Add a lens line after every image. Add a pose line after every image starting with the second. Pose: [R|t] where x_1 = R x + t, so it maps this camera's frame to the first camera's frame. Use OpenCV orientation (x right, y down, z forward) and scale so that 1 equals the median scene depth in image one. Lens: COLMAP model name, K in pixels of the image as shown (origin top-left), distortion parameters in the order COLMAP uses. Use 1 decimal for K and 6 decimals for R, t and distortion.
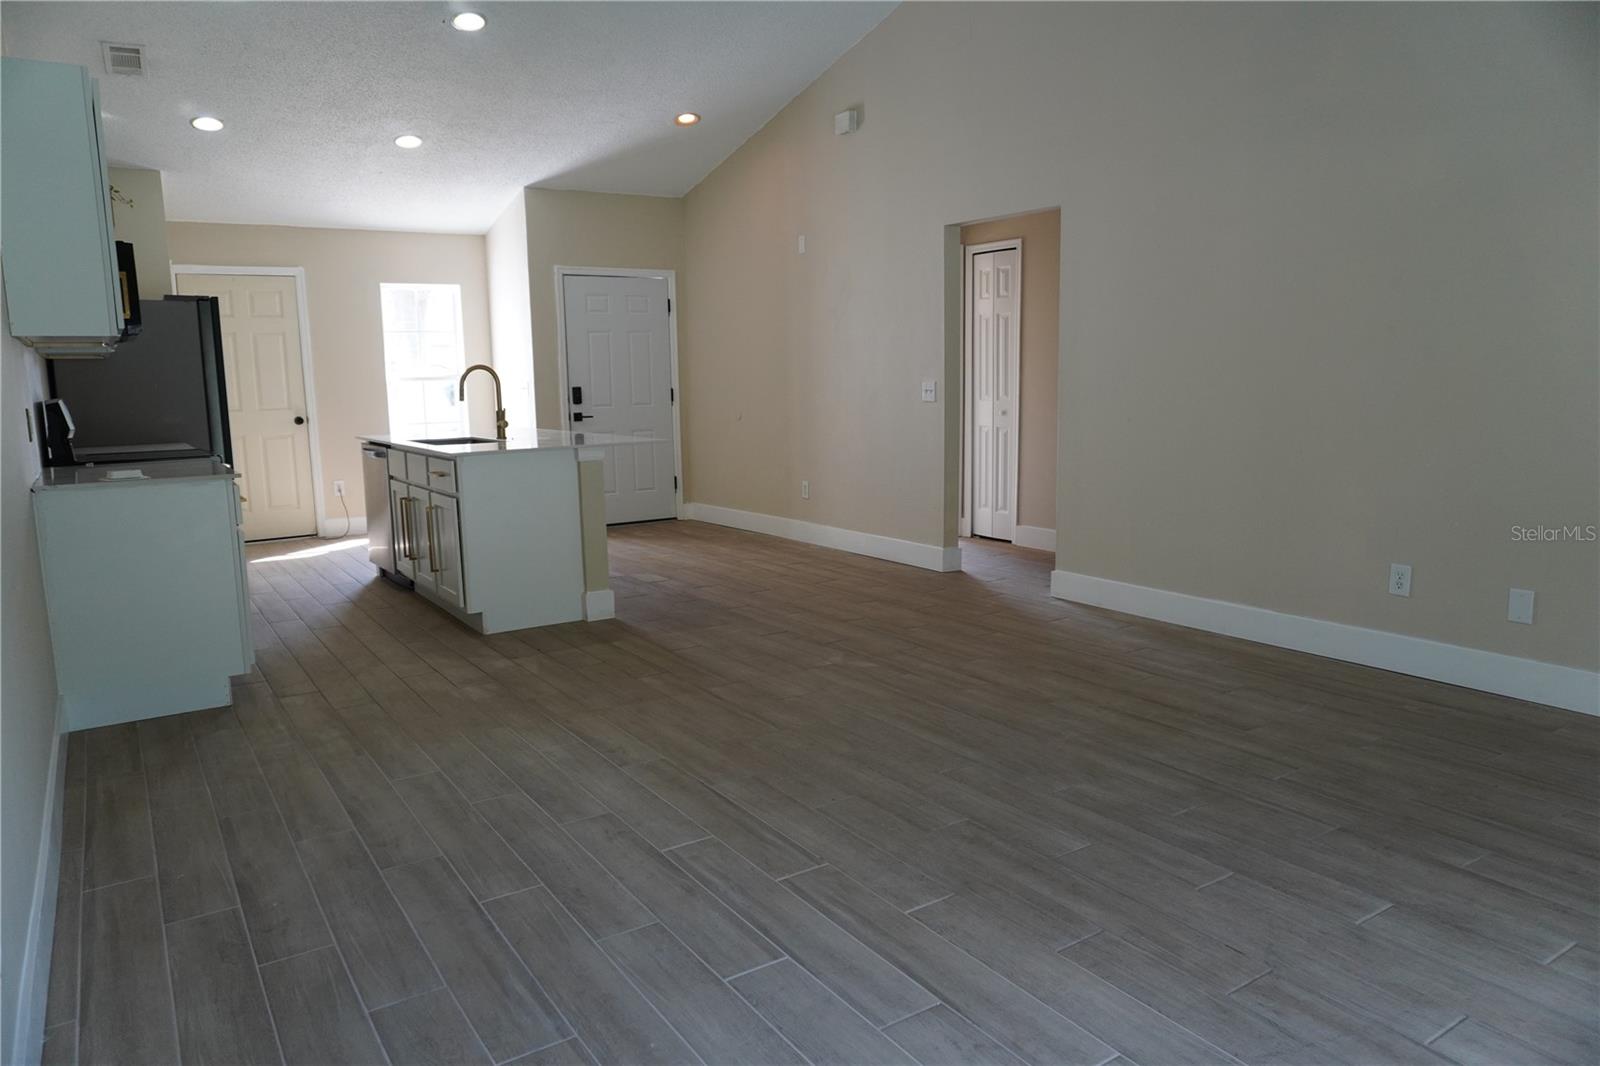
lens RADIAL K [[1074.7, 0, 798.0], [0, 1074.7, 531.2], [0, 0, 1]] dist [-0.049826, 0.043422]
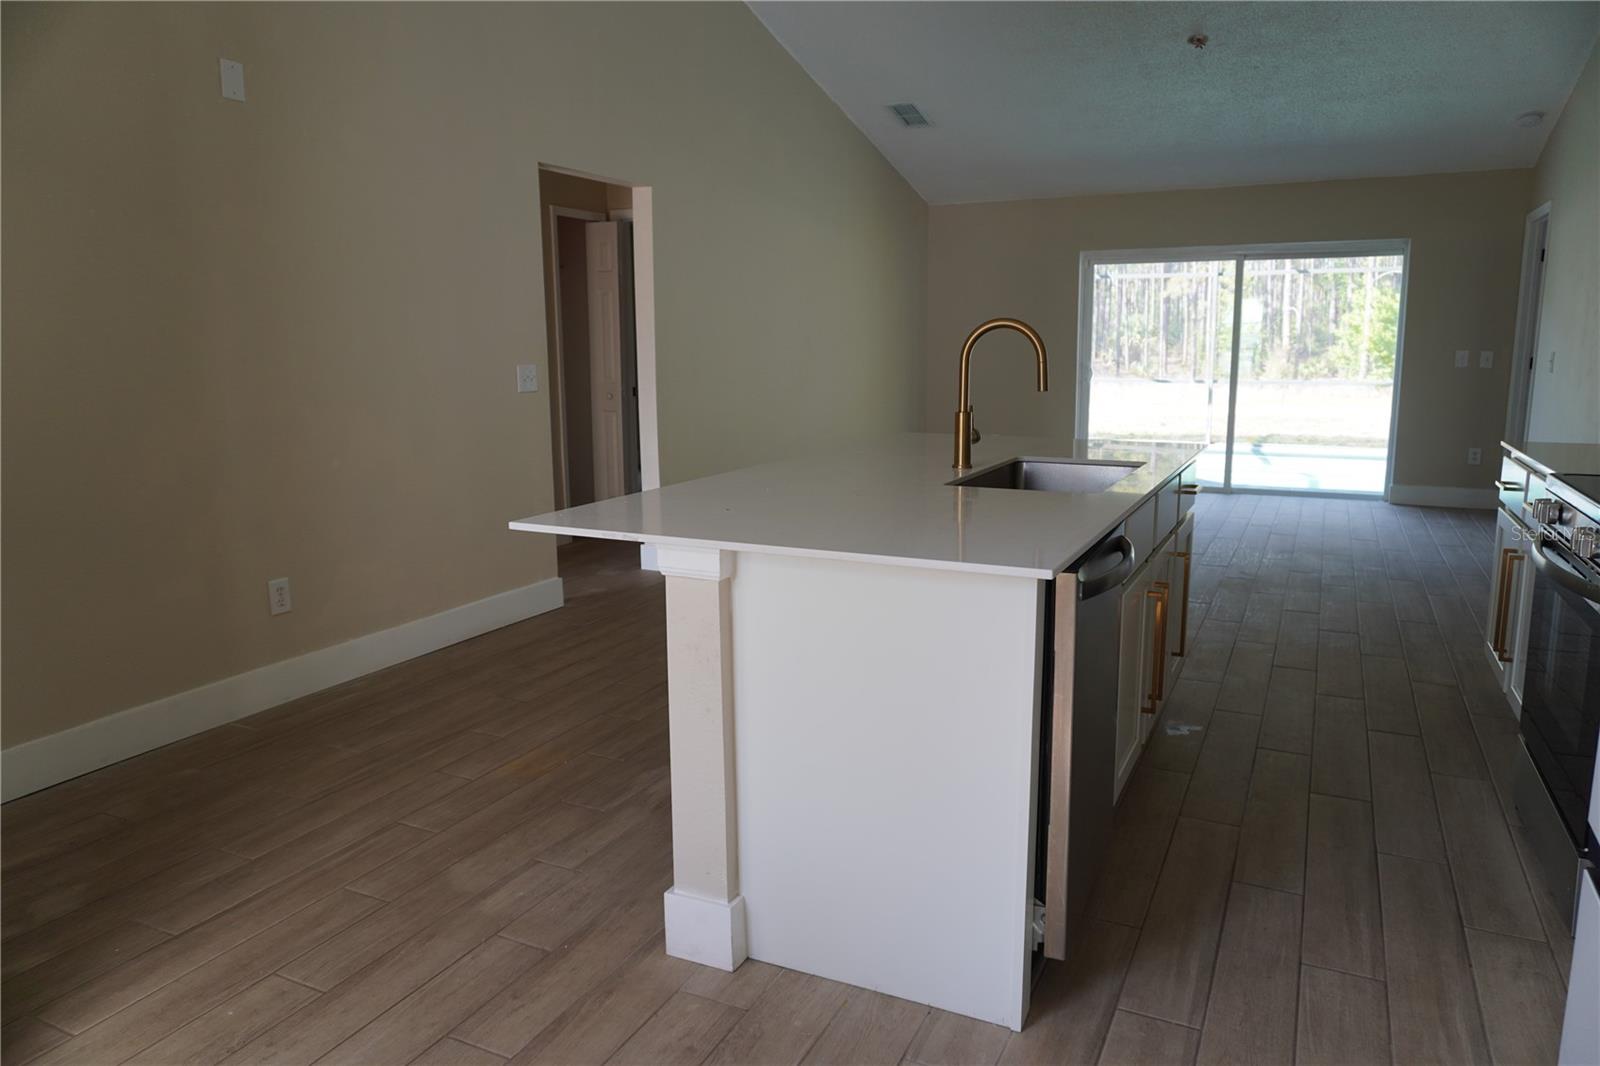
lens RADIAL K [[1074.7, 0, 798.0], [0, 1074.7, 531.2], [0, 0, 1]] dist [-0.049826, 0.043422]
pose [[-0.507516, -0.118049, 0.853517, -0.532776], [0.146953, 0.964199, 0.220738, -0.141941], [-0.849019, 0.237455, -0.471999, 1.040856]]
